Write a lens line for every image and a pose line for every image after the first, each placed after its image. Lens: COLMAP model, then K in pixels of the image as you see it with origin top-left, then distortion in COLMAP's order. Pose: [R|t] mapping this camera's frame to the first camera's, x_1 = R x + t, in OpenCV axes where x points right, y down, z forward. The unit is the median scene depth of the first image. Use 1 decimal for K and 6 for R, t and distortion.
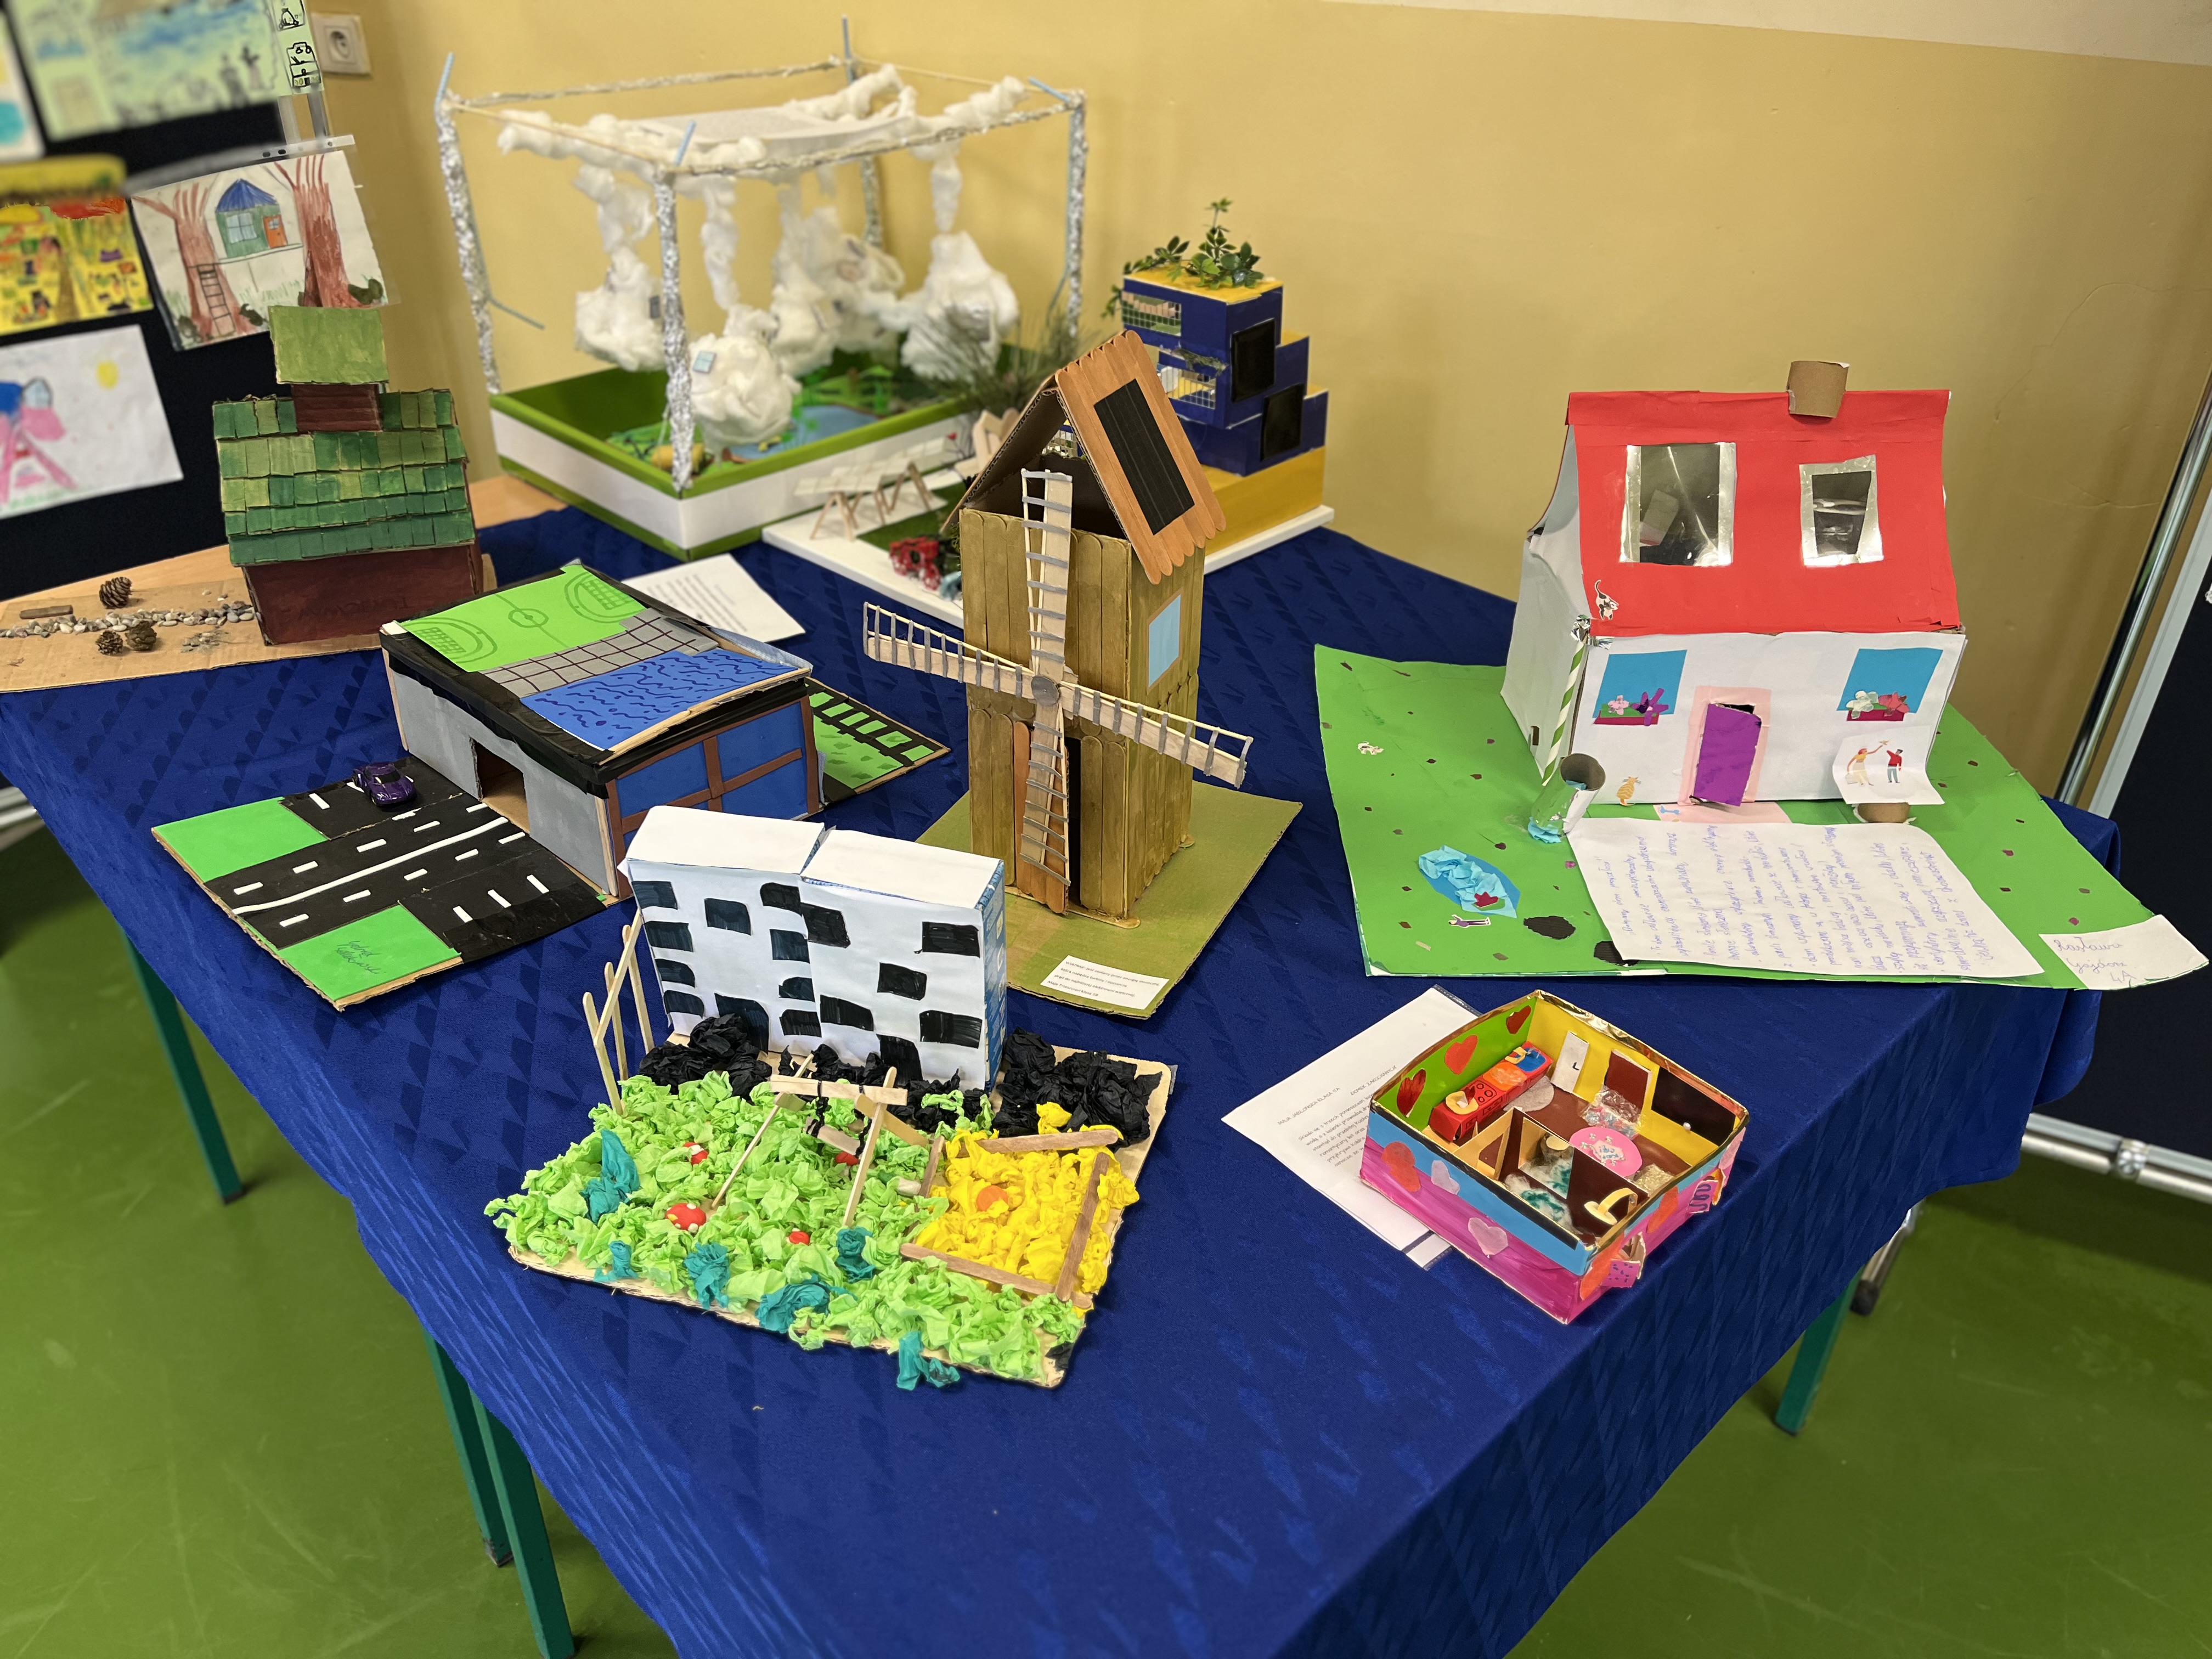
lens RADIAL K [[1674.8, 0, 1112.0], [0, 1674.8, 833.3], [0, 0, 1]] dist [0.069290, -0.099310]
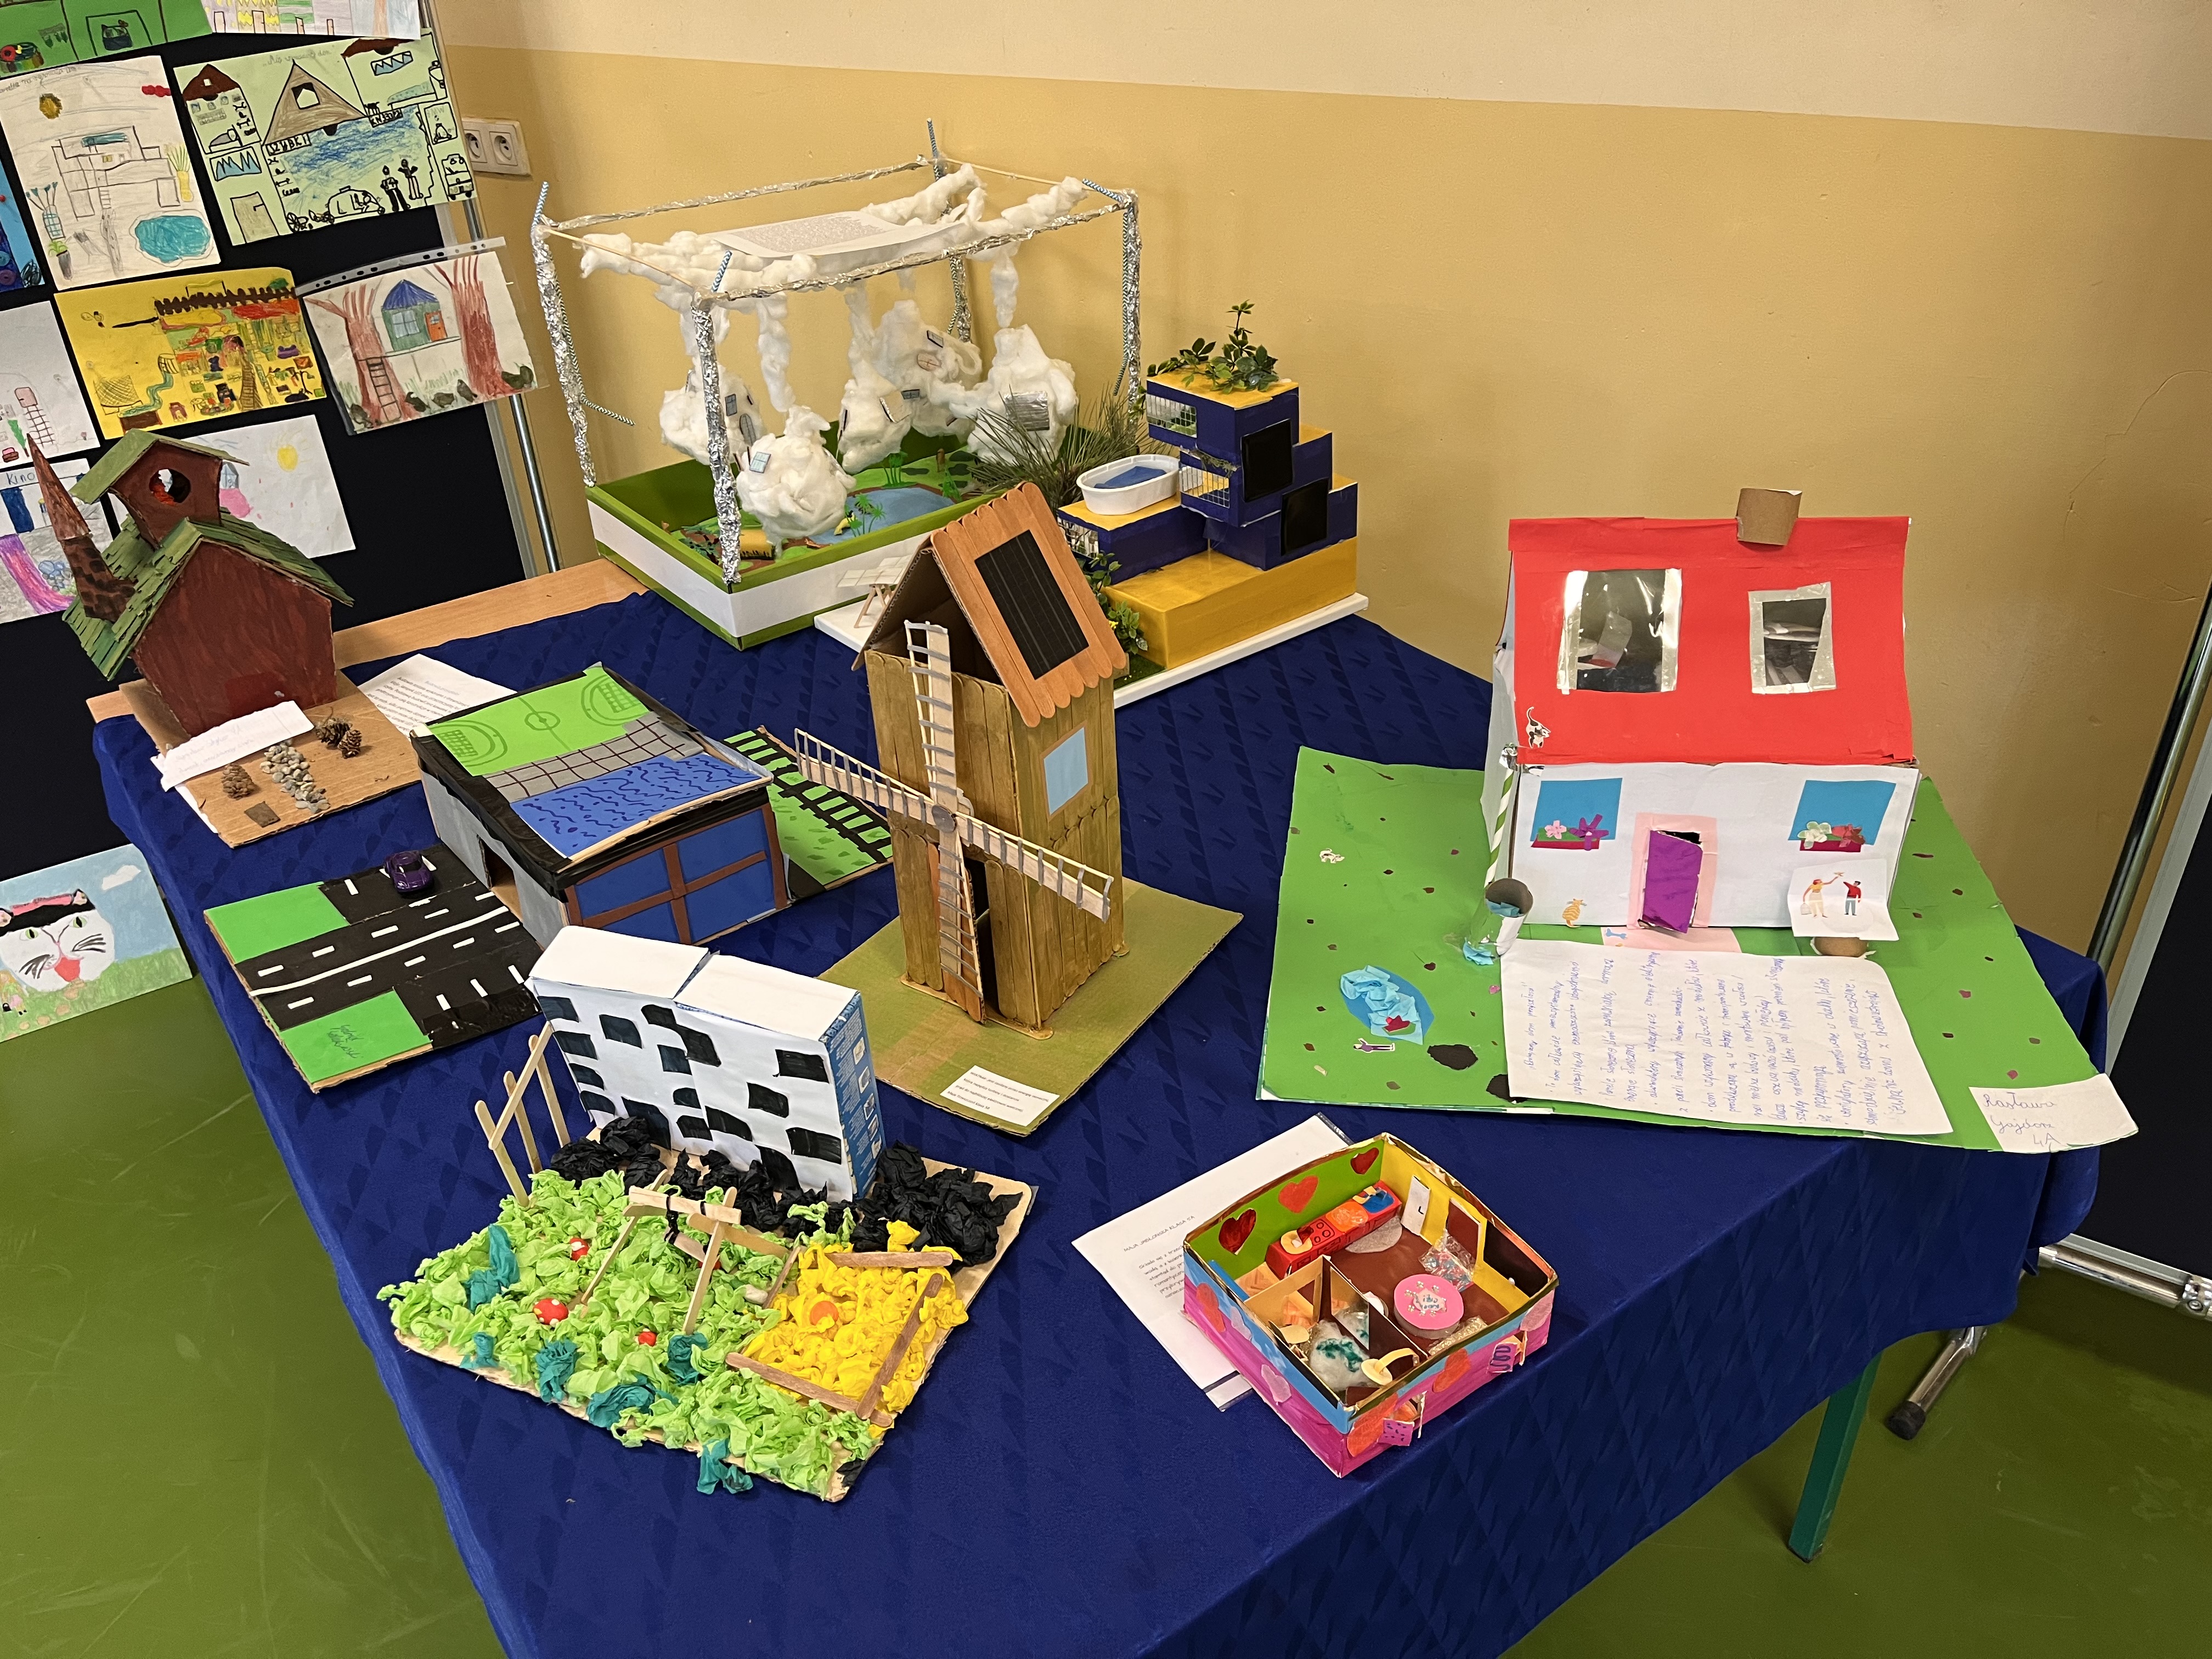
lens RADIAL K [[1682.1, 0, 1111.8], [0, 1682.1, 822.2], [0, 0, 1]] dist [0.073528, -0.124734]
pose [[0.988402, 0.025734, -0.149662, 0.223676], [-0.026757, 0.999630, -0.004823, -0.080675], [0.149482, 0.008771, 0.988725, -0.036903]]
